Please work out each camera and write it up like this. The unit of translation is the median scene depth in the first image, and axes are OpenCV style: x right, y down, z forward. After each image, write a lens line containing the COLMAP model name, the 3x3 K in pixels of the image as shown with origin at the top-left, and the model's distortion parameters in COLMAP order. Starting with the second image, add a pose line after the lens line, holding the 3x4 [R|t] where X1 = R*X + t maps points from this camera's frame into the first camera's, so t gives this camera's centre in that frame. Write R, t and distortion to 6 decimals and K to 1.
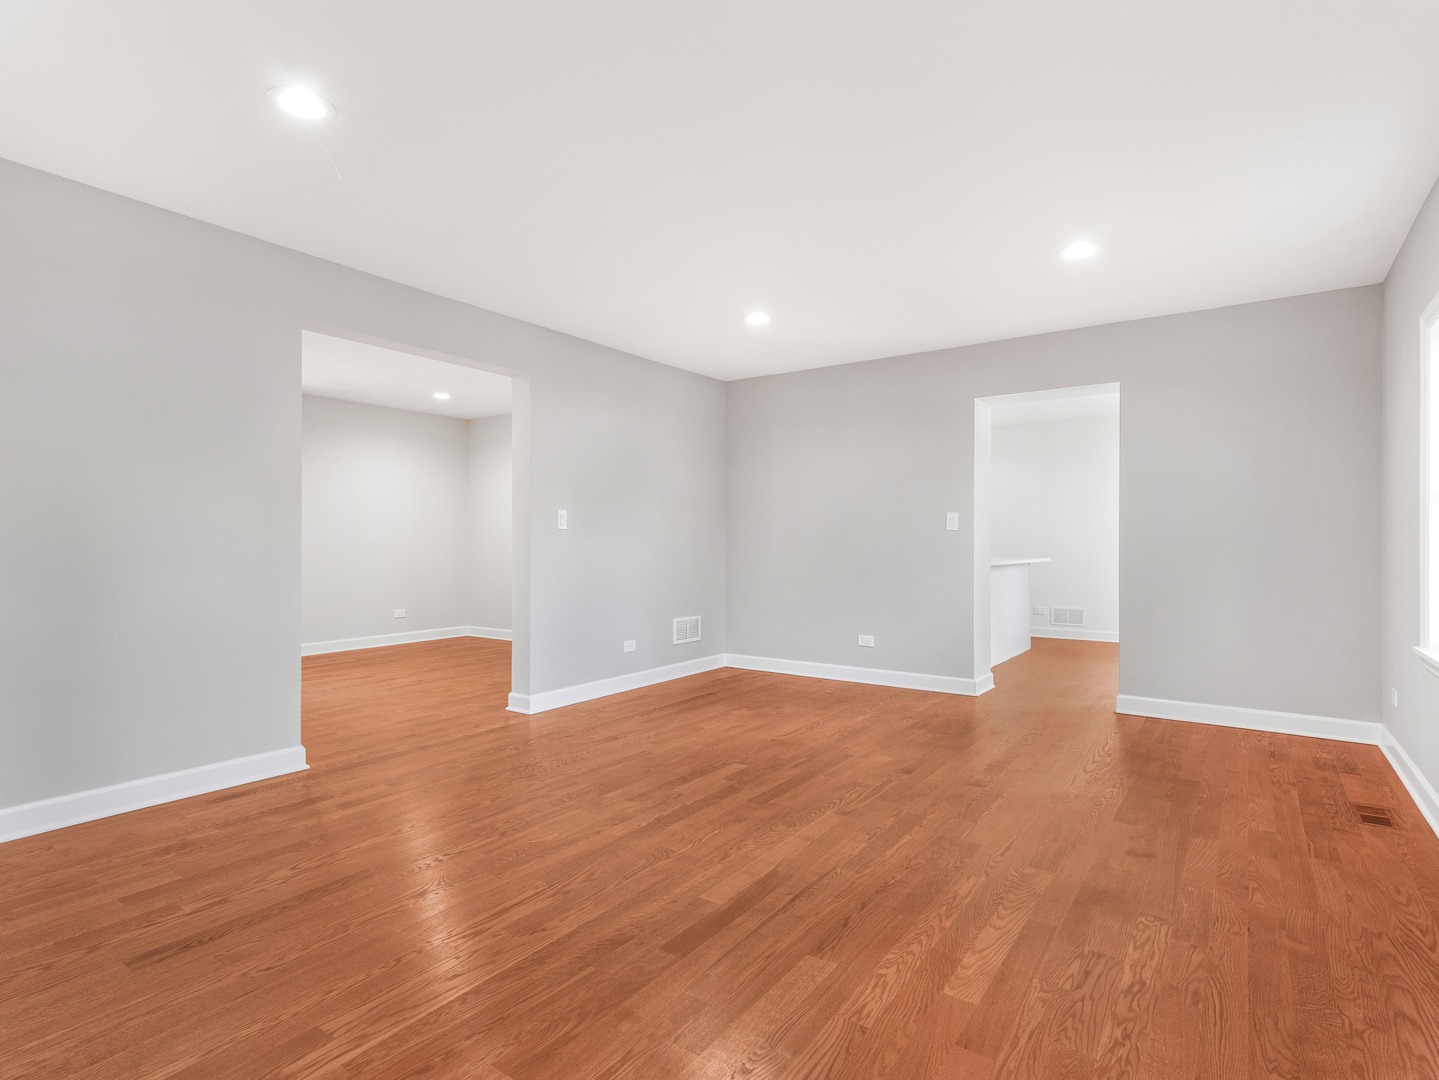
lens RADIAL K [[727.1, 0, 713.2], [0, 727.1, 541.0], [0, 0, 1]] dist [0.000211, 0.000232]
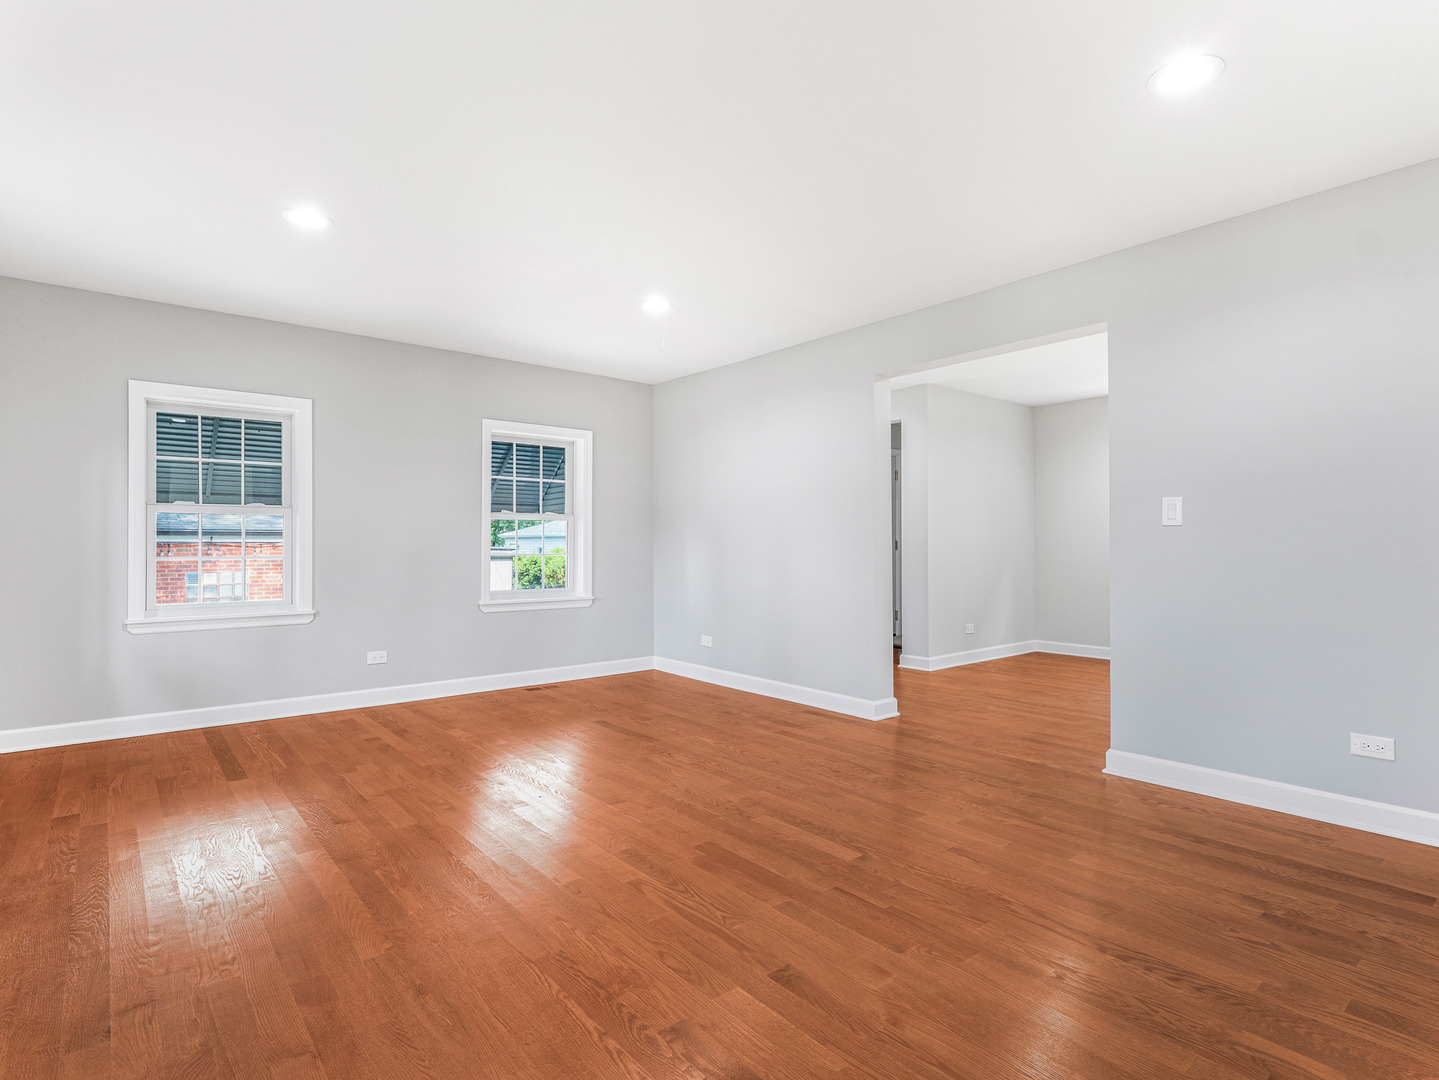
lens RADIAL K [[727.1, 0, 713.2], [0, 727.1, 541.0], [0, 0, 1]] dist [0.000211, 0.000232]
pose [[-0.237856, -0.003265, -0.971295, 0.794870], [0.002672, 0.999988, -0.004015, -0.000250], [0.971297, -0.003551, -0.237844, 1.076590]]
